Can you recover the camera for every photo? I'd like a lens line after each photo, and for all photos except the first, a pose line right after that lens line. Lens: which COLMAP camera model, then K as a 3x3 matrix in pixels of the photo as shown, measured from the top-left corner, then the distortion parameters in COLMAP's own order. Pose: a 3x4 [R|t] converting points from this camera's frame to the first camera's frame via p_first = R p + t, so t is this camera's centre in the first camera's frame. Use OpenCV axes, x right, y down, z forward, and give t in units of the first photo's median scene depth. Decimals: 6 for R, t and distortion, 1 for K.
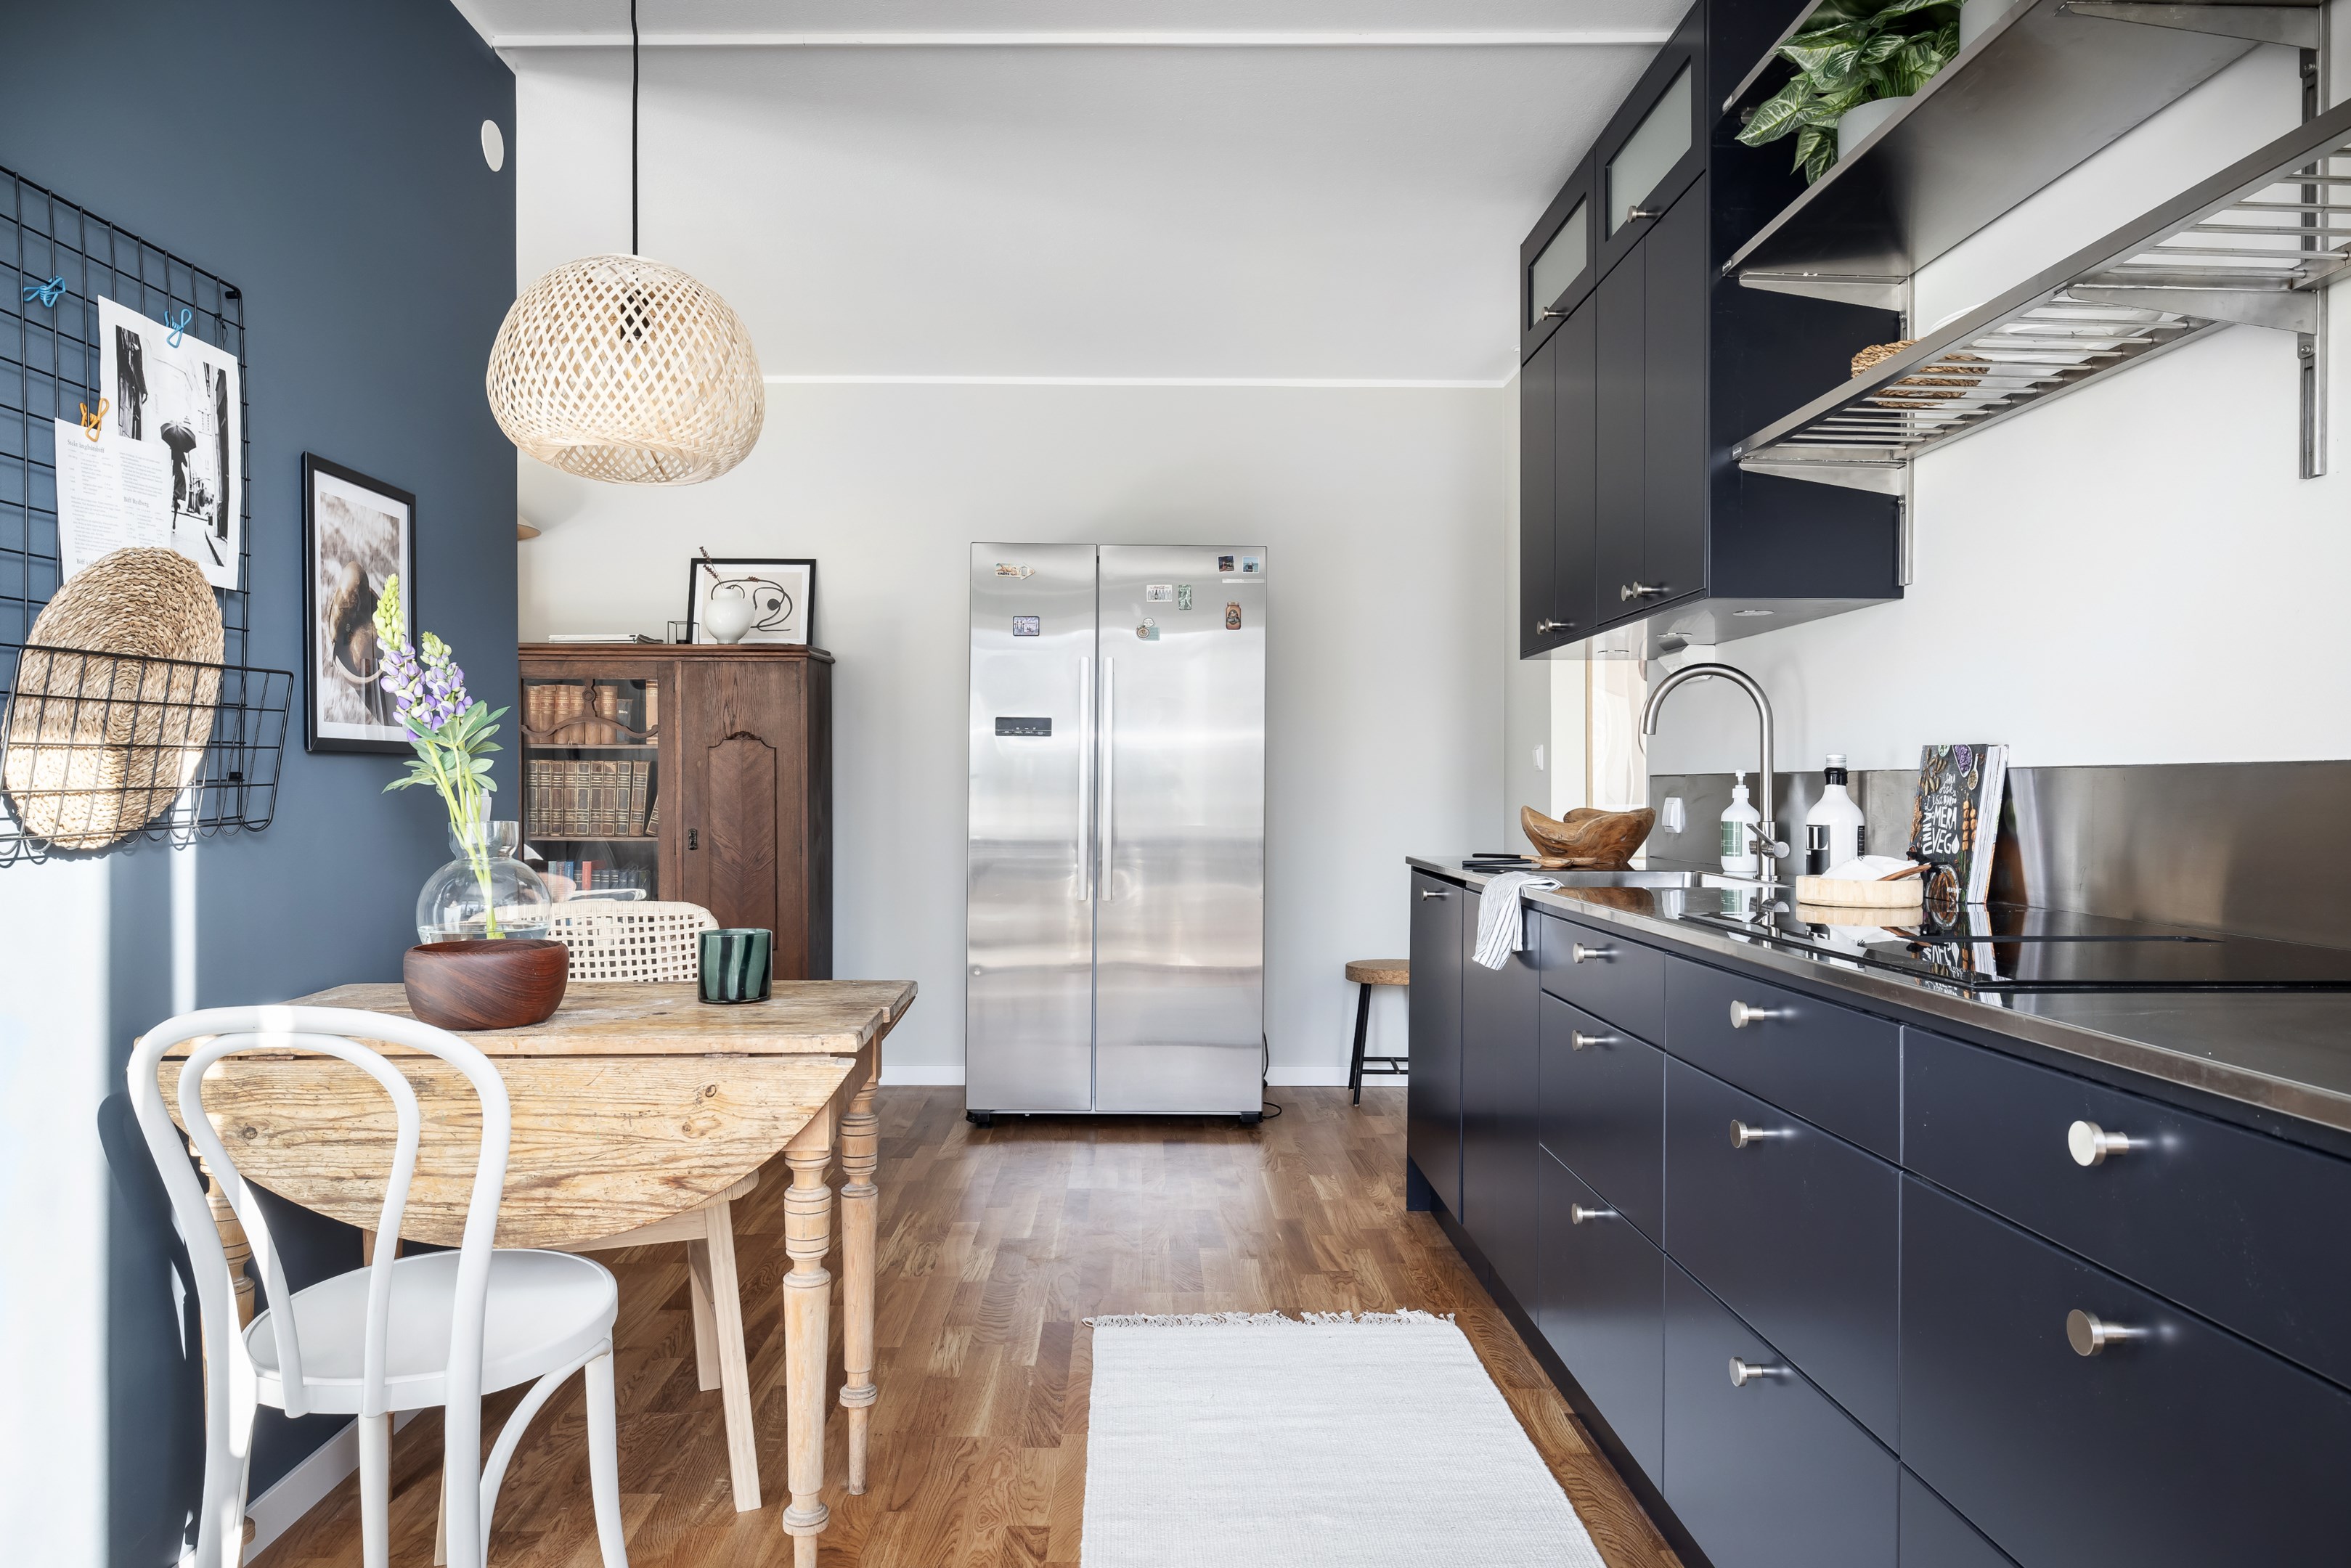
lens RADIAL K [[1485.2, 0, 1177.1], [0, 1485.2, 790.8], [0, 0, 1]] dist [0.000553, 0.000172]
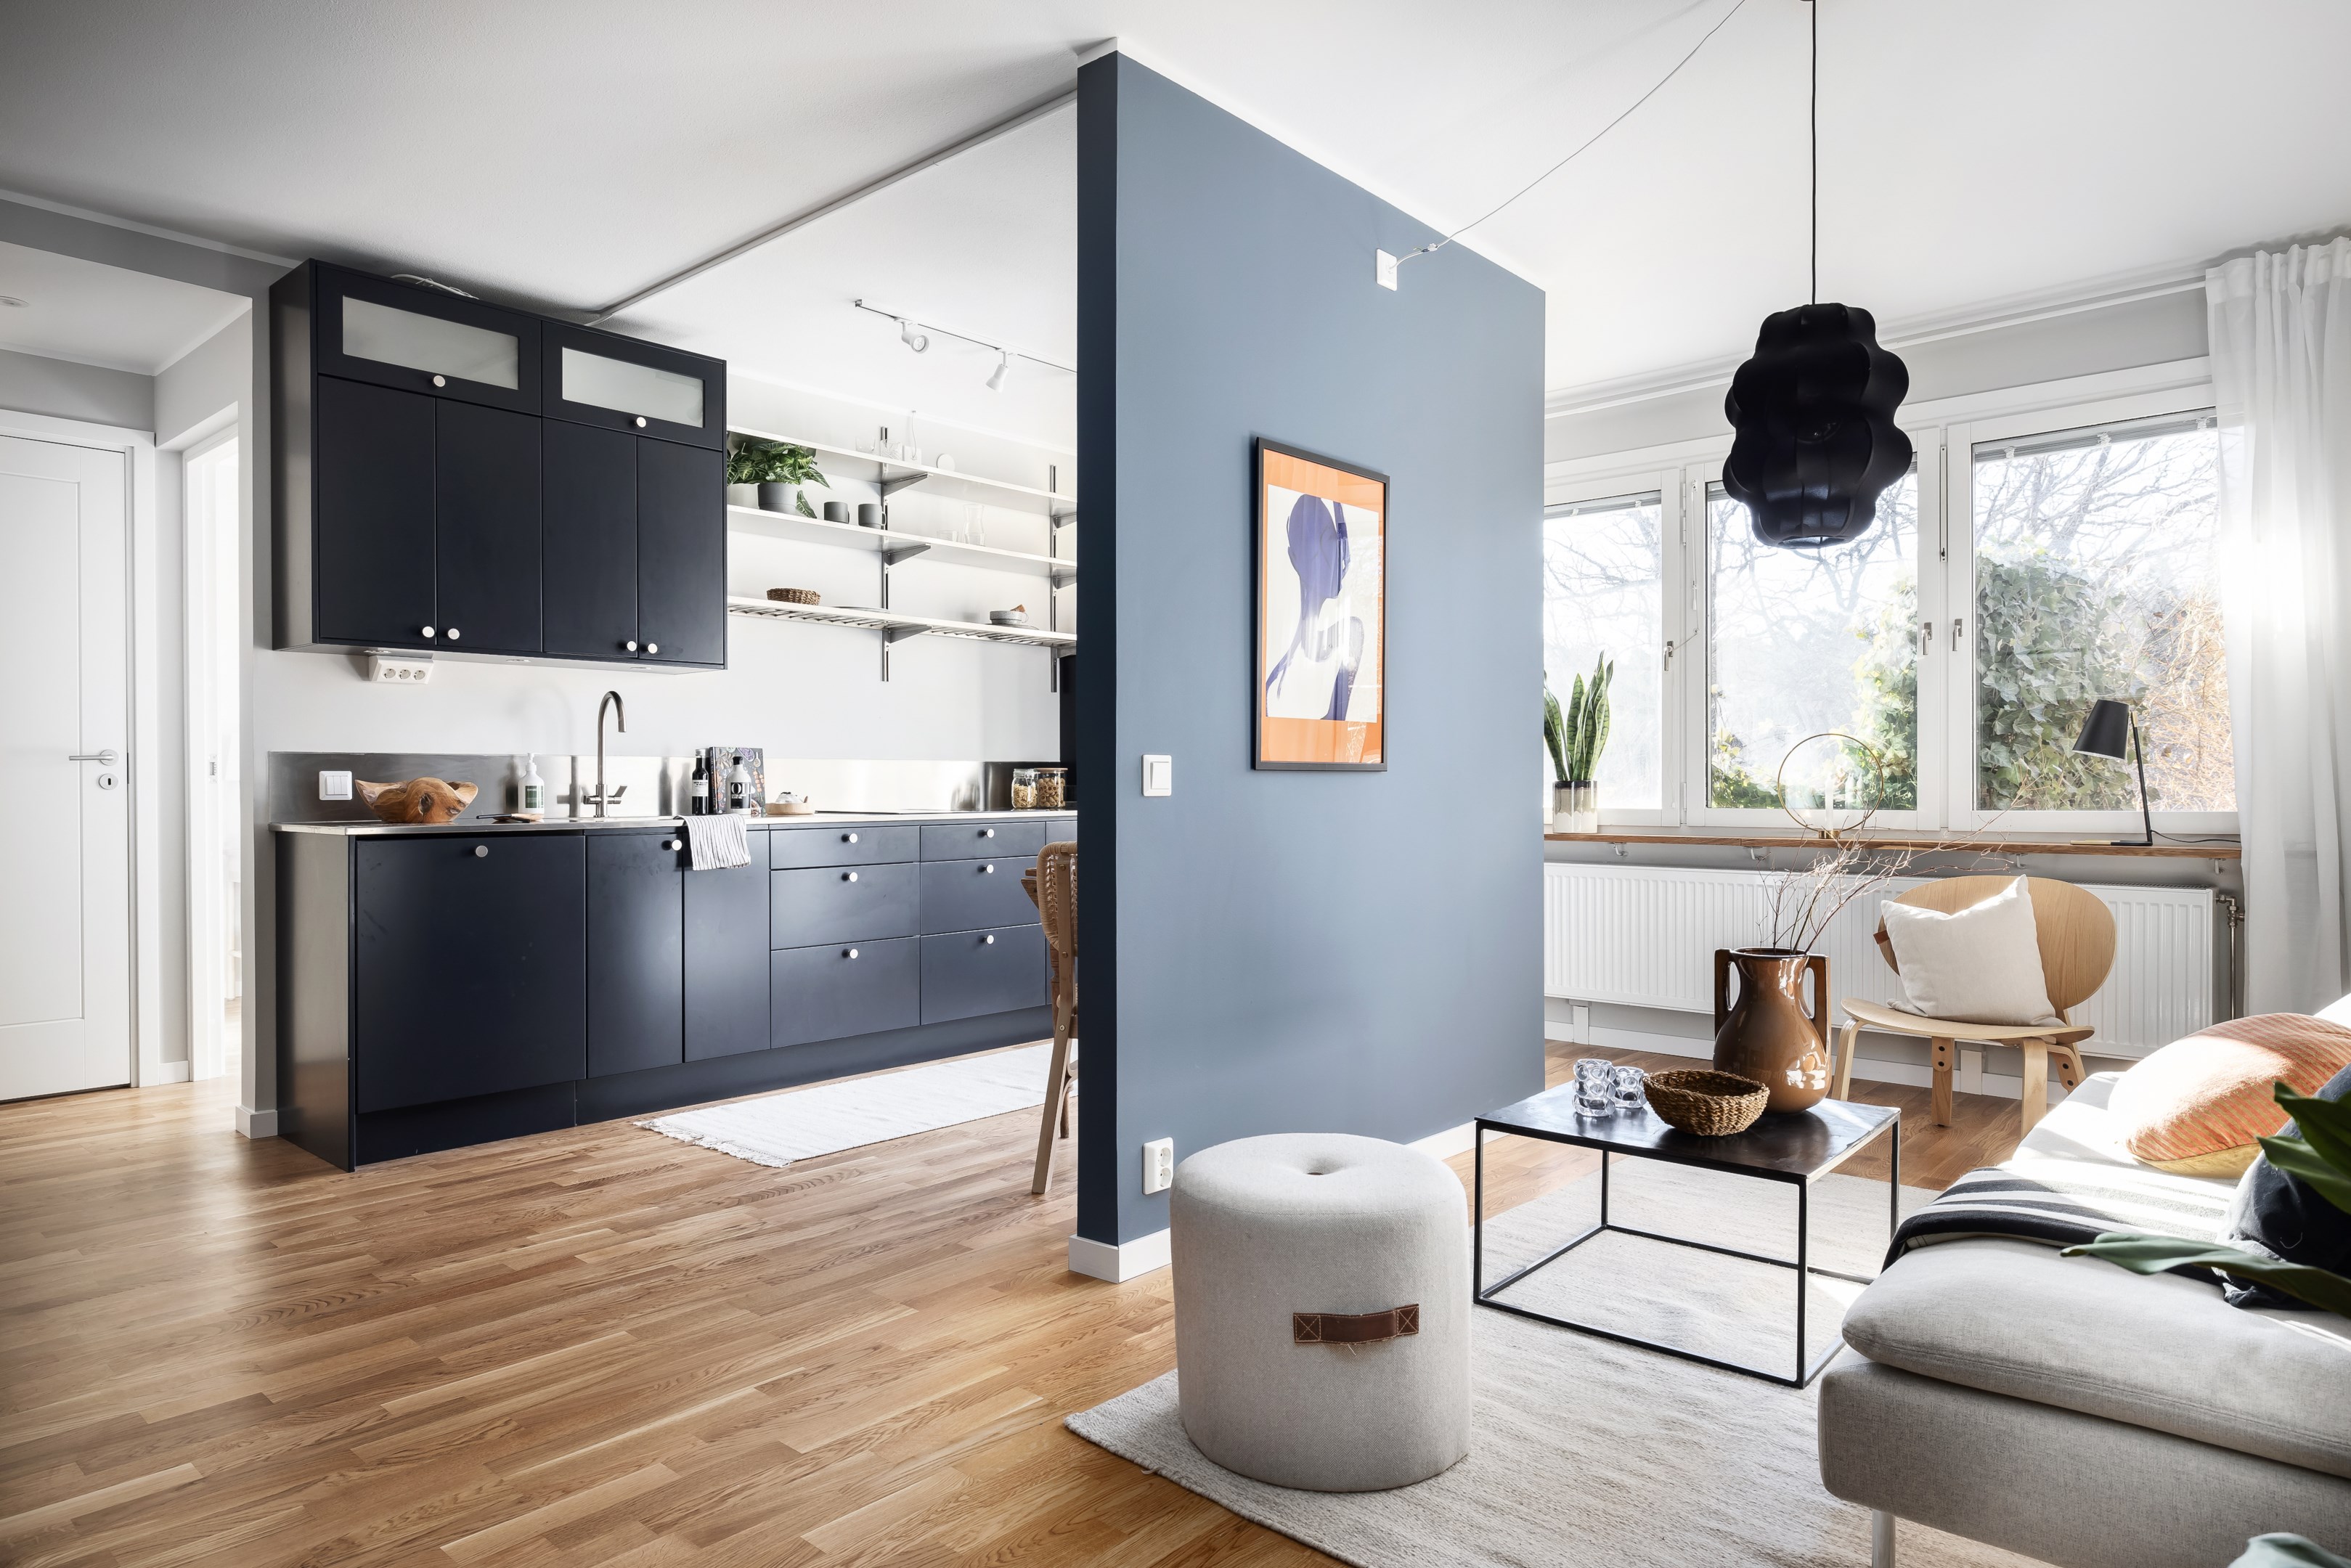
lens RADIAL K [[1418.7, 0, 1179.0], [0, 1418.7, 782.4], [0, 0, 1]] dist [0.003135, 0.000074]
pose [[-0.728326, -0.001916, 0.685228, -1.534141], [0.000327, 0.999995, 0.003144, 0.017419], [-0.685230, 0.002514, -0.728322, 2.180190]]
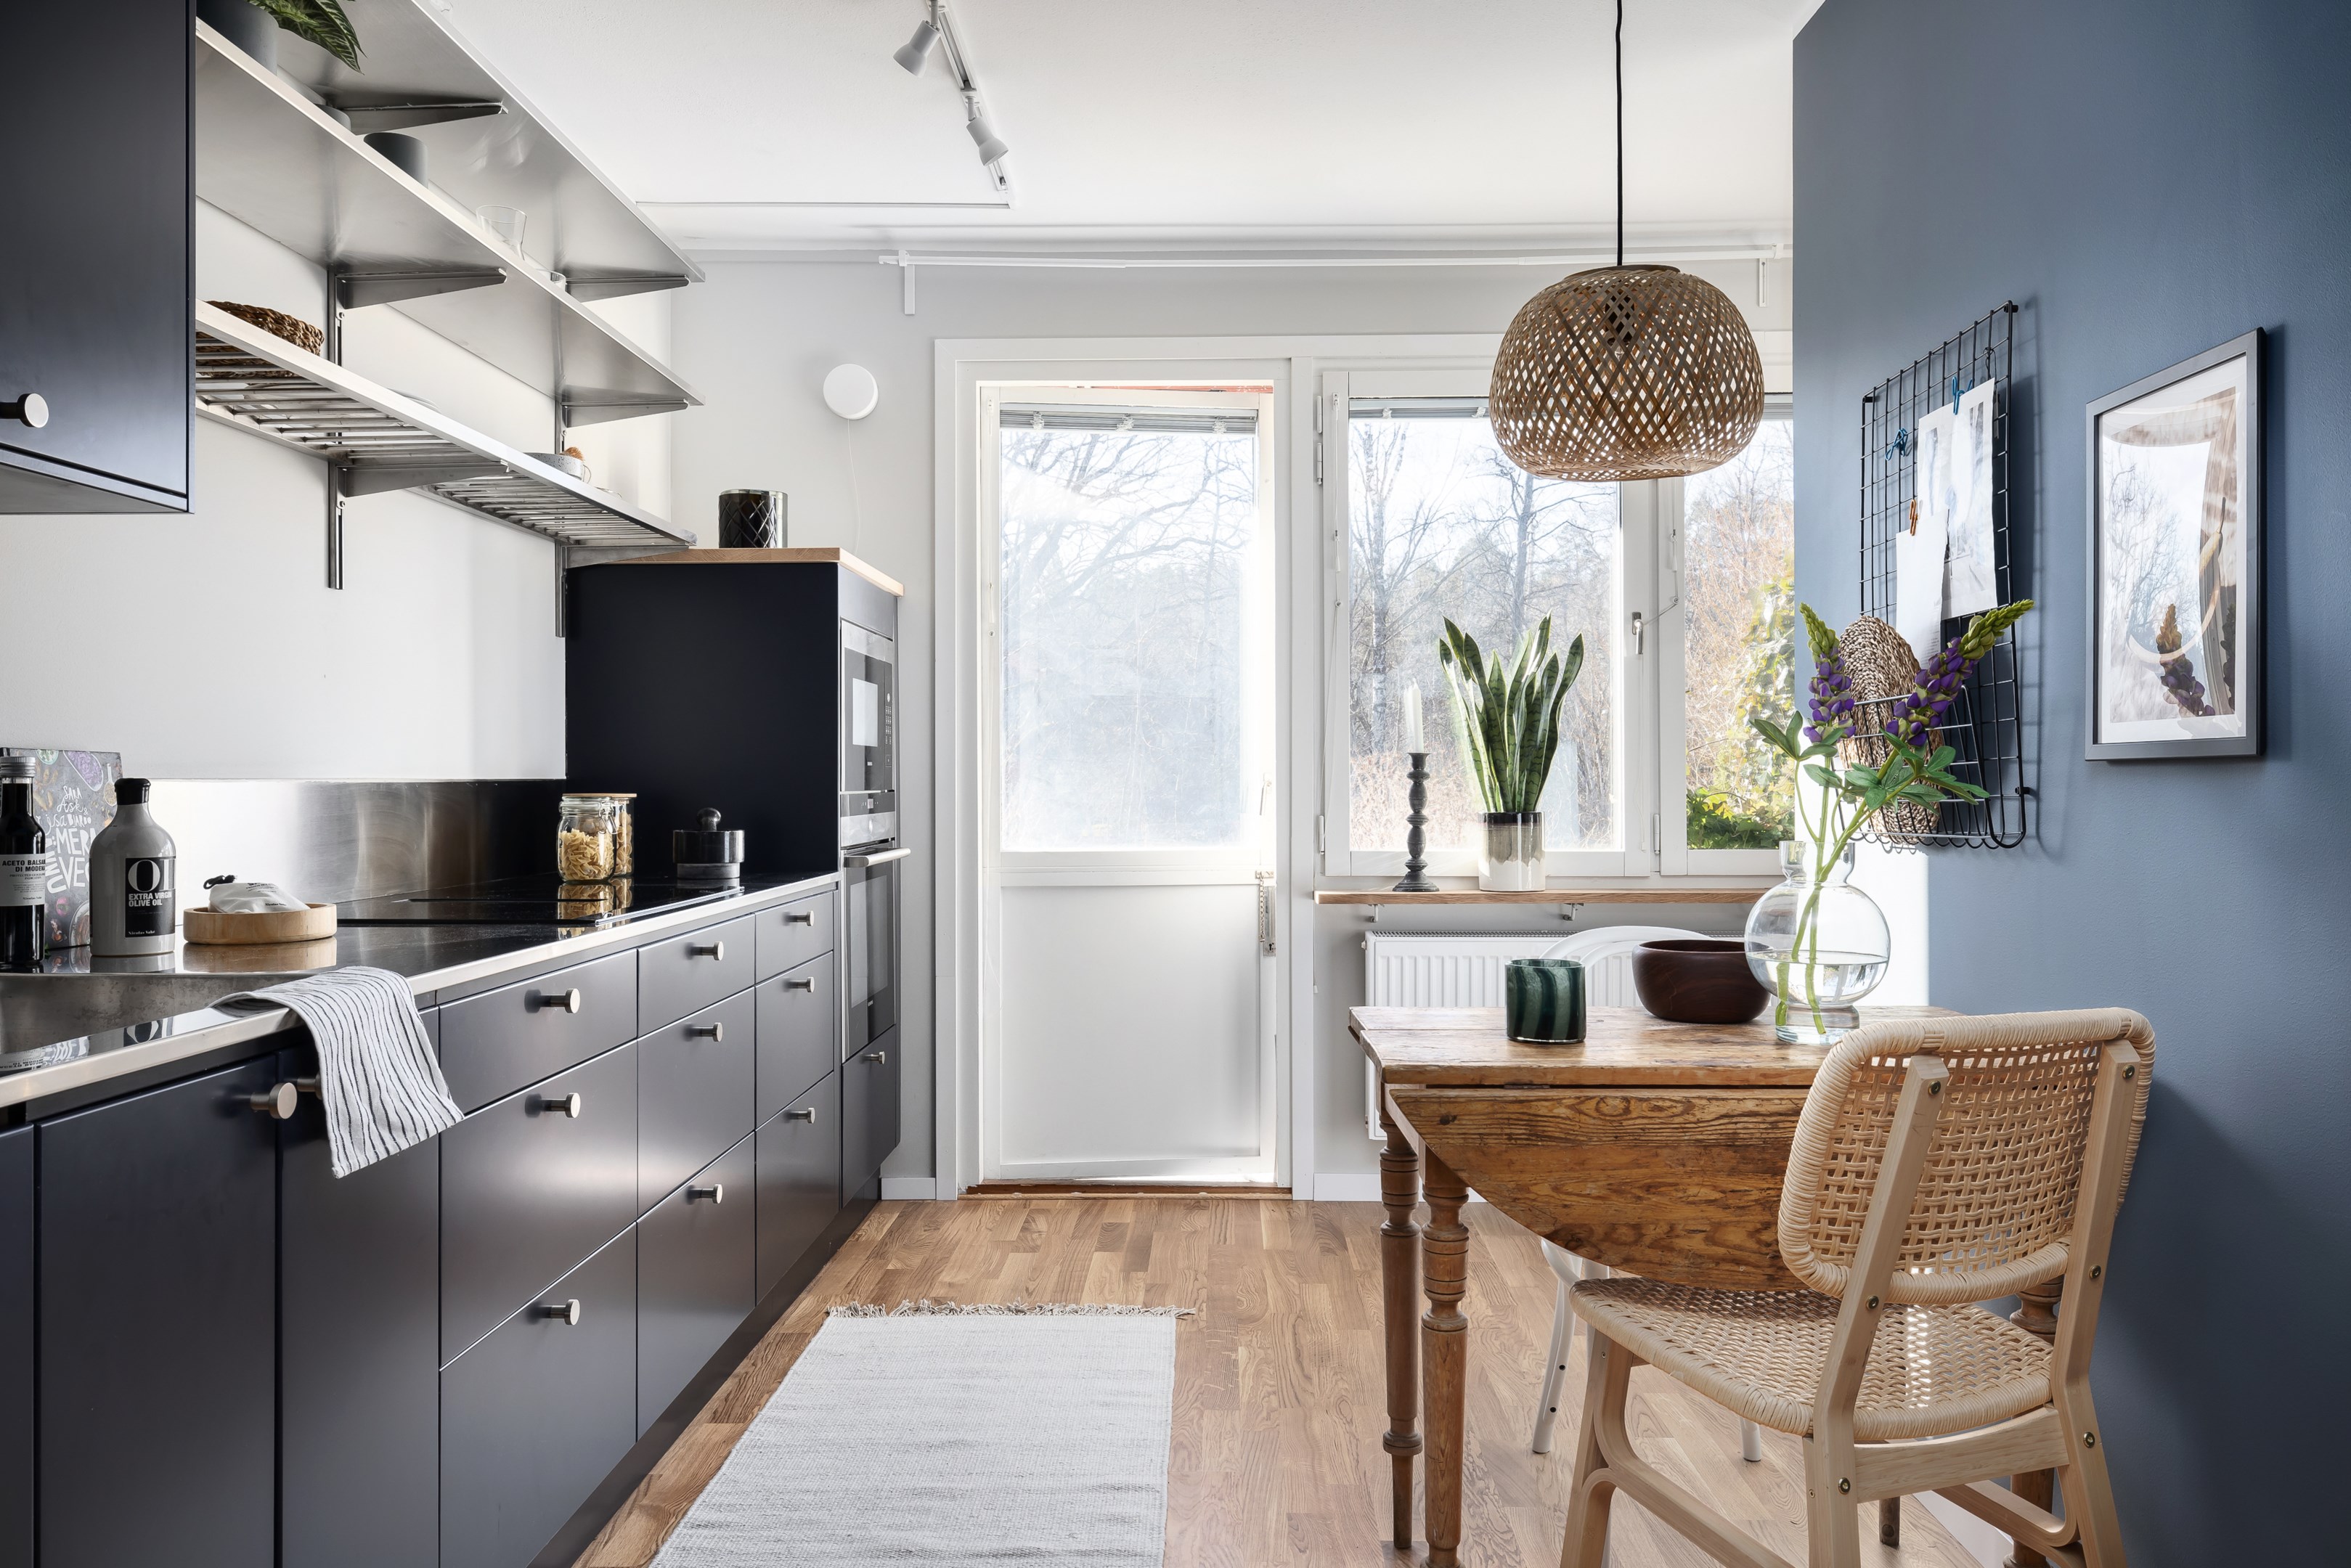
lens RADIAL K [[1630.8, 0, 1187.7], [0, 1630.8, 774.5], [0, 0, 1]] dist [0.027433, 0.000950]
pose [[-0.999059, 0.000016, 0.043375, -0.109176], [-0.000116, 0.999995, -0.003046, -0.015177], [-0.043375, -0.003049, -0.999054, 1.868442]]
